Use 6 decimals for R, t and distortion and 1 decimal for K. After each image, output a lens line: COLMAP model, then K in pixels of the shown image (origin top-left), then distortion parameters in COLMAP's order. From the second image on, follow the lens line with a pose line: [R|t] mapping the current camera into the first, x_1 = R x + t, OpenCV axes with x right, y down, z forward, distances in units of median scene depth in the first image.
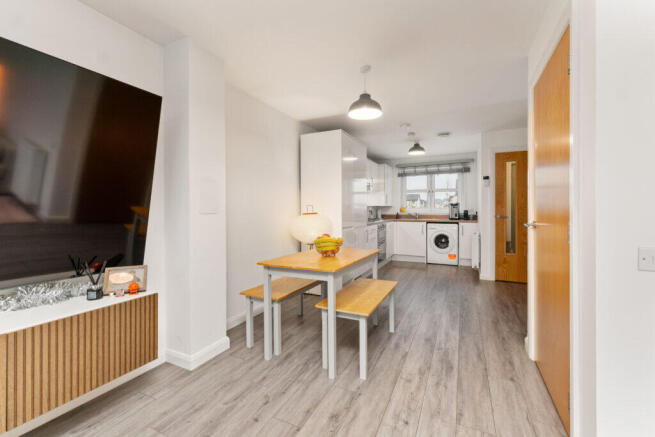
lens RADIAL K [[274.1, 0, 326.8], [0, 274.1, 213.5], [0, 0, 1]] dist [-0.001326, -0.000233]
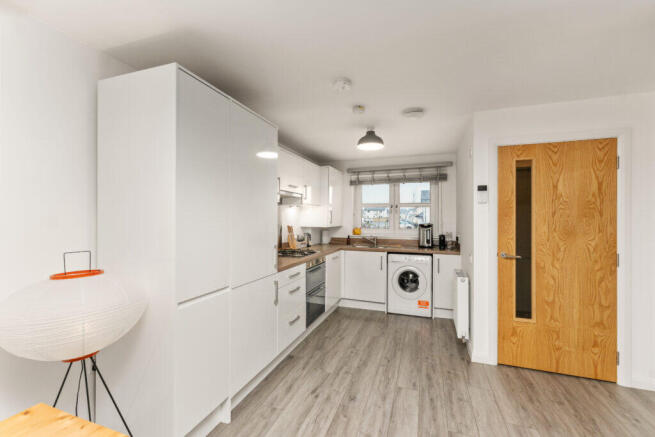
lens RADIAL K [[276.7, 0, 326.0], [0, 276.7, 224.7], [0, 0, 1]] dist [0.001477, 0.000100]
pose [[0.993576, 0.001802, 0.113151, 0.141288], [-0.002405, 0.999984, 0.005200, -0.042199], [-0.113140, -0.005439, 0.993564, 0.350036]]
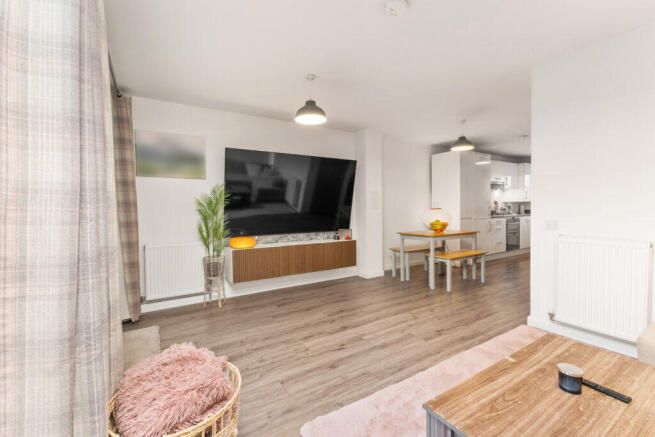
lens RADIAL K [[274.1, 0, 326.8], [0, 274.1, 213.5], [0, 0, 1]] dist [-0.001326, -0.000233]
pose [[0.848832, 0.003296, -0.528652, 0.136083], [0.003109, 0.999932, 0.011226, 0.004930], [0.528653, -0.011173, 0.848764, -0.359757]]
